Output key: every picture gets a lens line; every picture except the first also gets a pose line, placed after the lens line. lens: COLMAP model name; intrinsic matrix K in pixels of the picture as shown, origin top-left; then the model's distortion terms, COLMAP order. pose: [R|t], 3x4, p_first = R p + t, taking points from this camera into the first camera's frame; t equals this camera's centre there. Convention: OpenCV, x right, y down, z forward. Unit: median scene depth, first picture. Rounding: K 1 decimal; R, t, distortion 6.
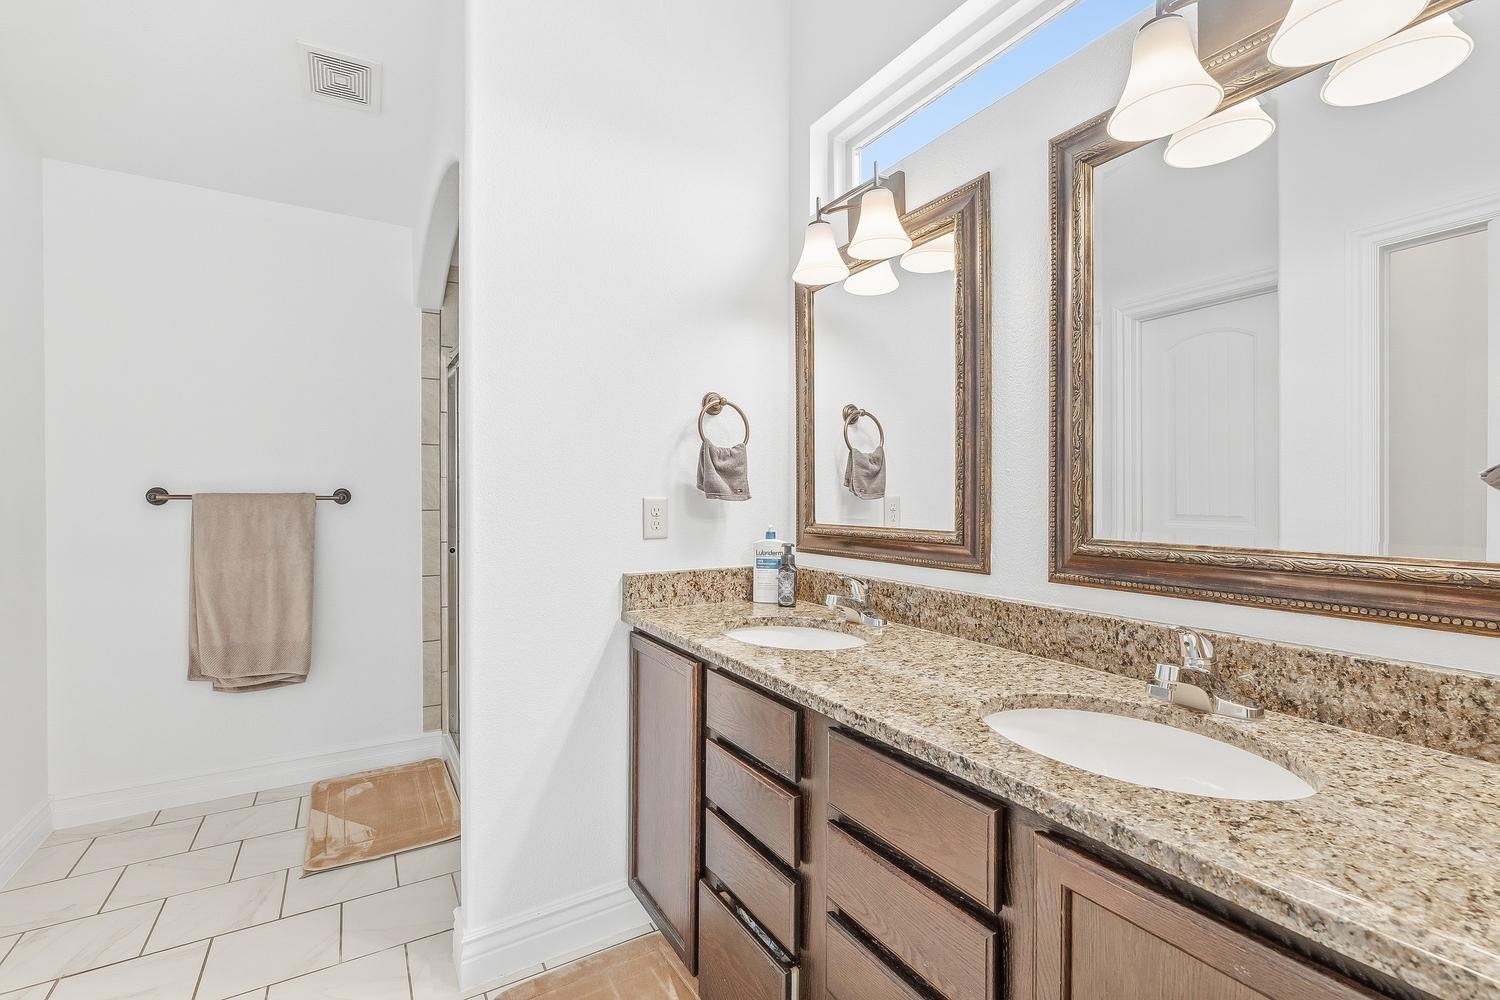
lens RADIAL K [[666.9, 0, 756.9], [0, 666.9, 507.3], [0, 0, 1]] dist [0.000405, 0.000106]
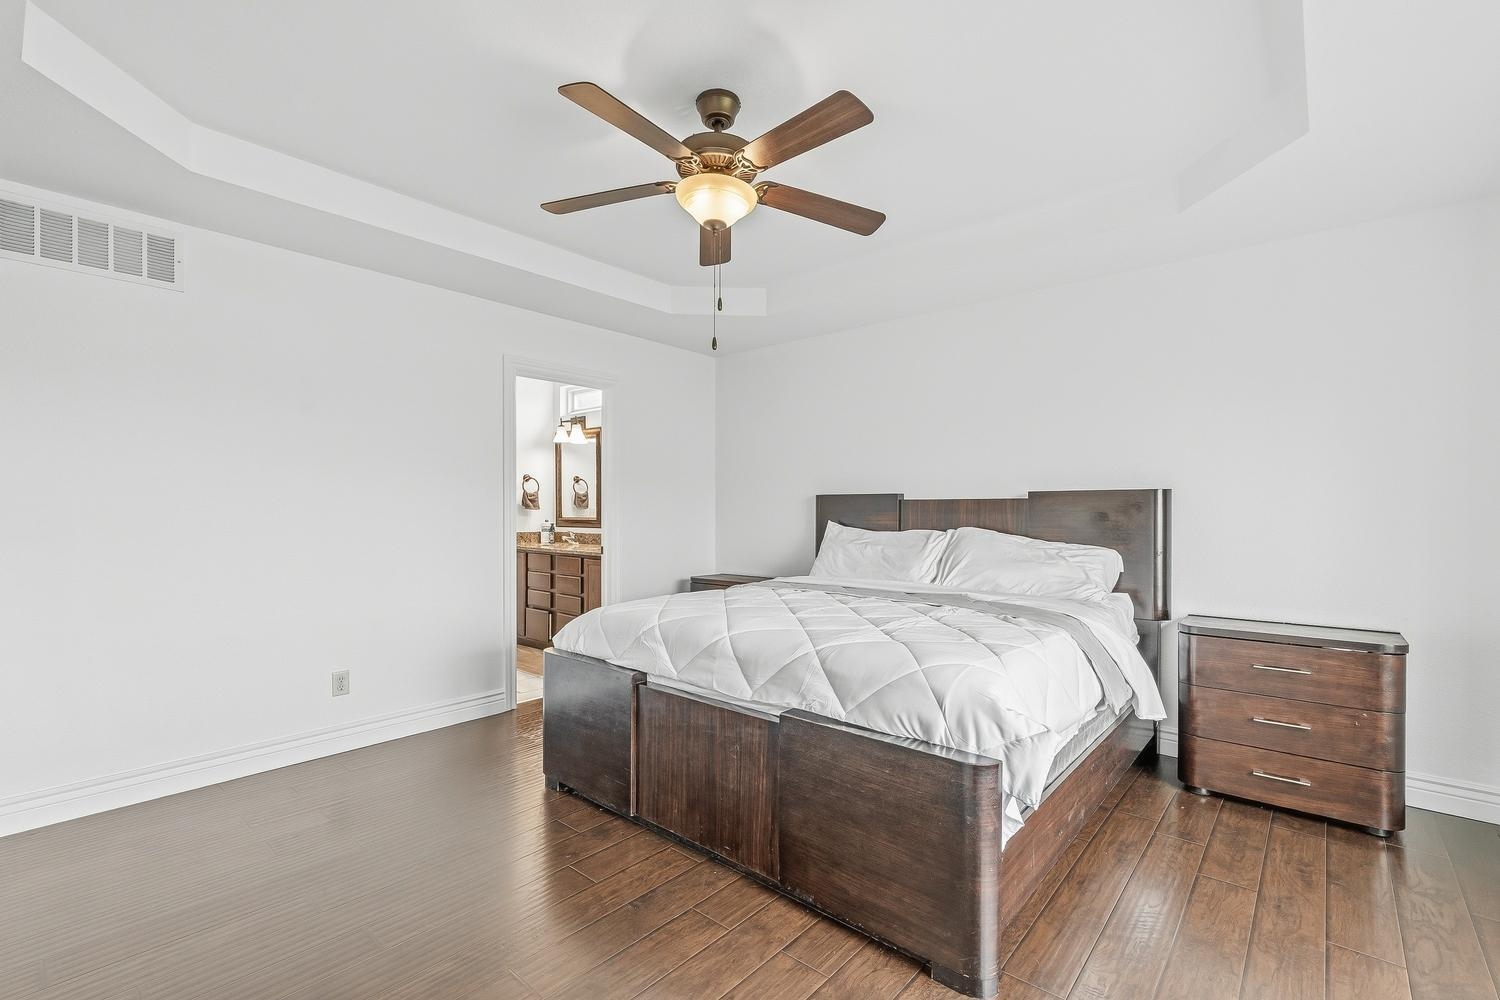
lens RADIAL K [[666.9, 0, 756.9], [0, 666.9, 507.3], [0, 0, 1]] dist [0.000405, 0.000106]
pose [[0.953256, 0.000661, 0.302164, 0.015427], [0.001851, 0.999966, -0.008029, 0.005961], [-0.302159, 0.008213, 0.953222, -2.265770]]
